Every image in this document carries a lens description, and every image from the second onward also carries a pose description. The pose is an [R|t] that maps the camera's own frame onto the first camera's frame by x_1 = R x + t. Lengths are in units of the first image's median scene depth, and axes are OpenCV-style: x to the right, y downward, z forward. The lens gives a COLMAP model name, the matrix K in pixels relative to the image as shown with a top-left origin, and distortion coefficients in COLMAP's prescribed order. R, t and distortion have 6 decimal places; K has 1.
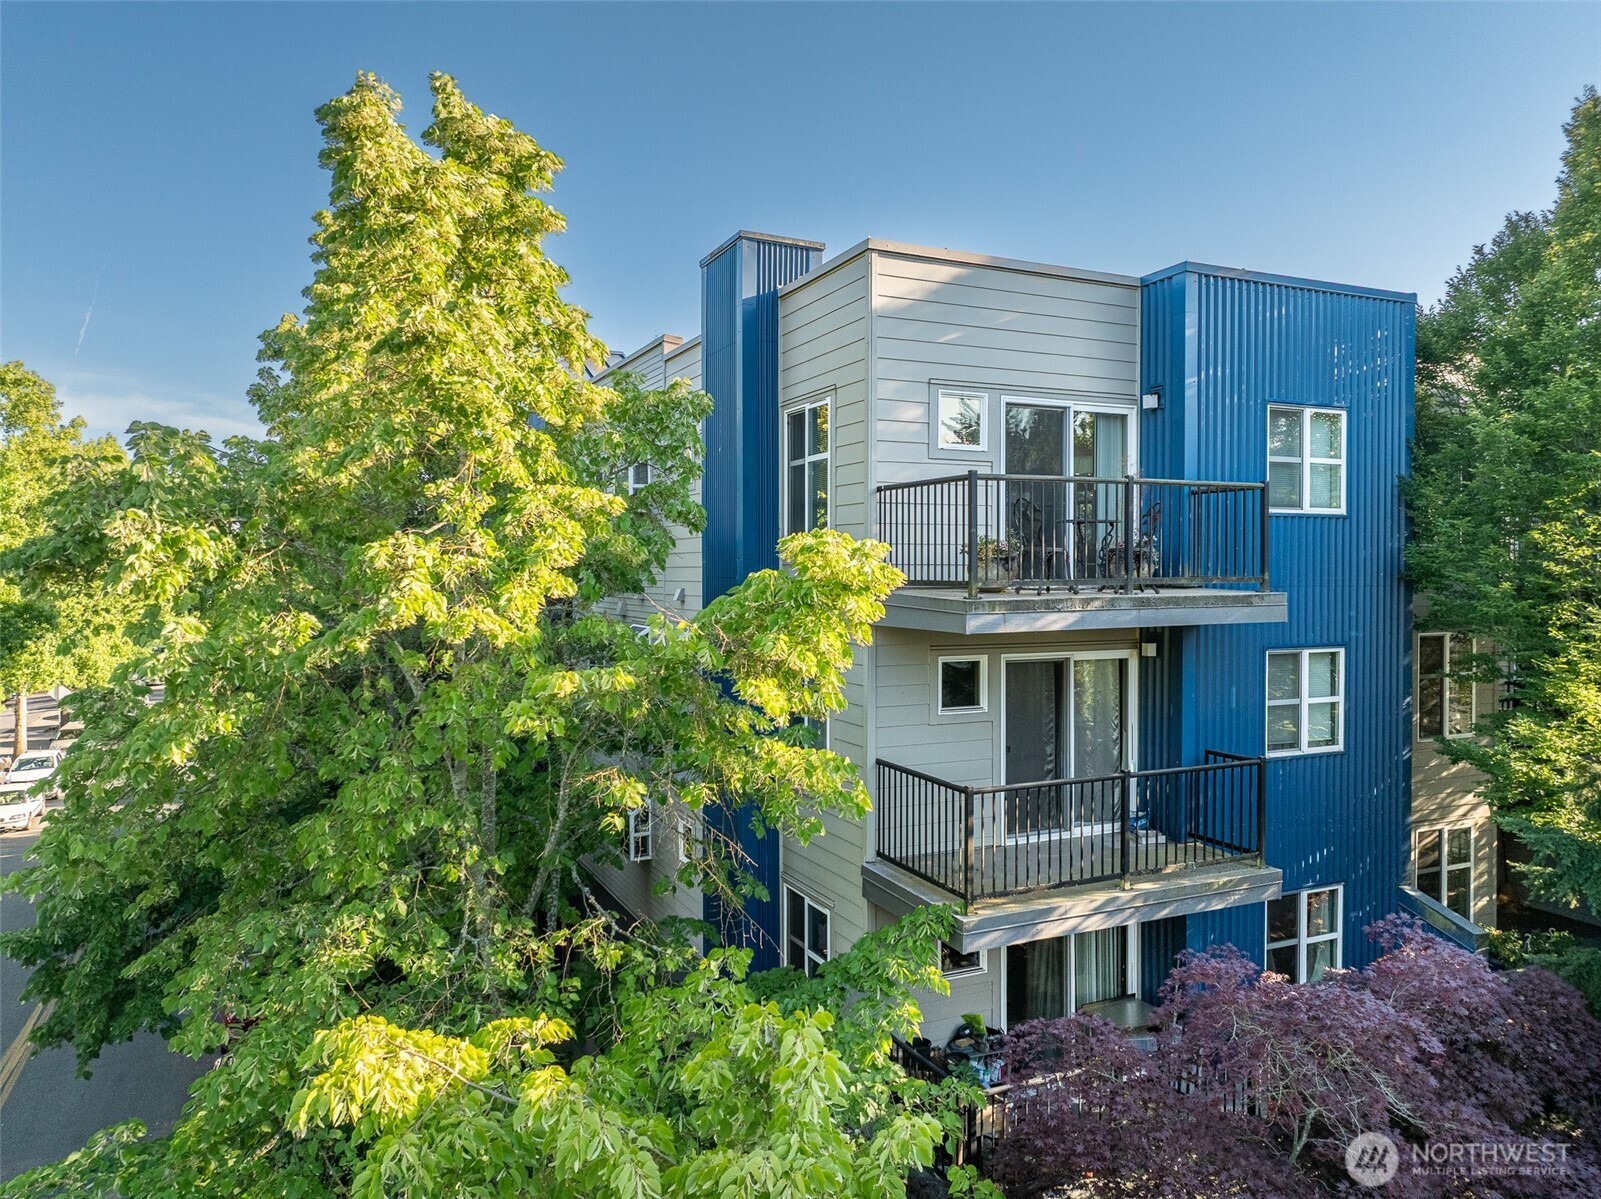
lens RADIAL K [[1107.7, 0, 798.5], [0, 1107.7, 593.4], [0, 0, 1]] dist [0.082819, -0.001317]
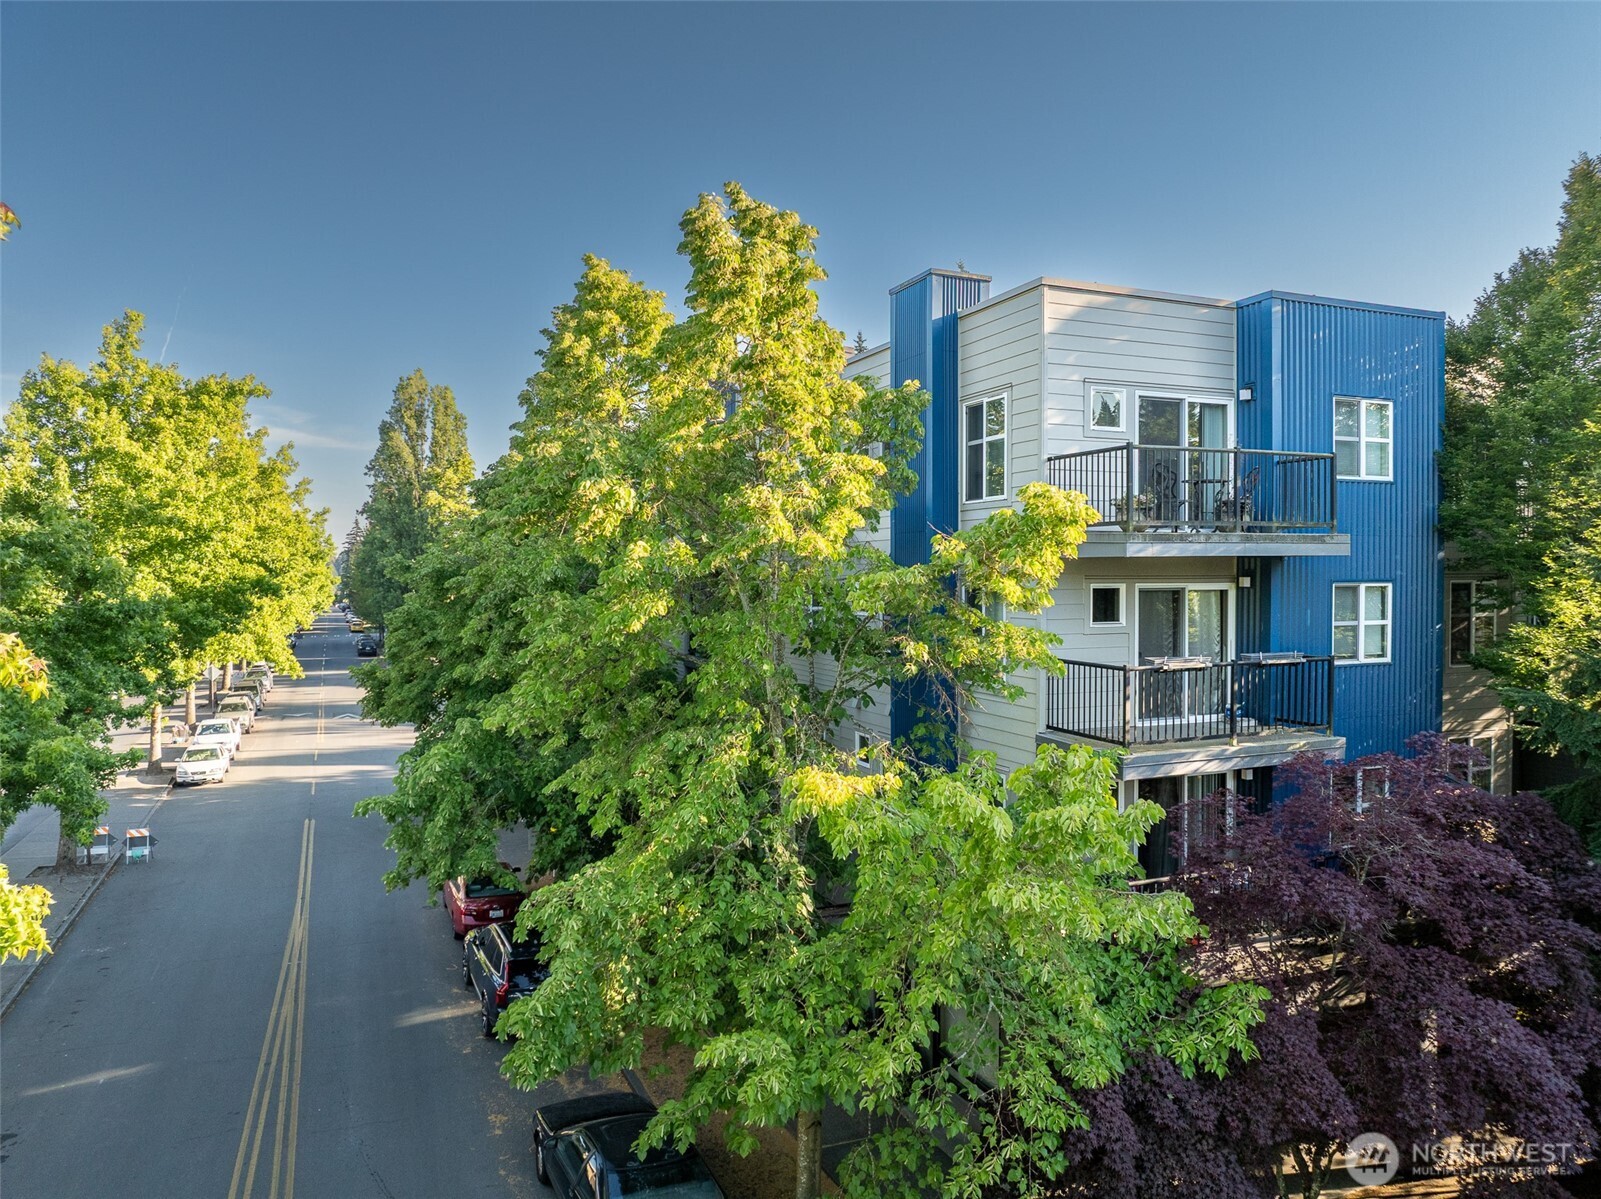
lens RADIAL K [[1122.1, 0, 800.5], [0, 1122.1, 599.5], [0, 0, 1]] dist [-0.002405, 0.103041]
pose [[0.999607, -0.002045, -0.027956, -0.176009], [0.002064, 0.999998, 0.000634, 0.069633], [0.027955, -0.000691, 0.999609, -0.349828]]
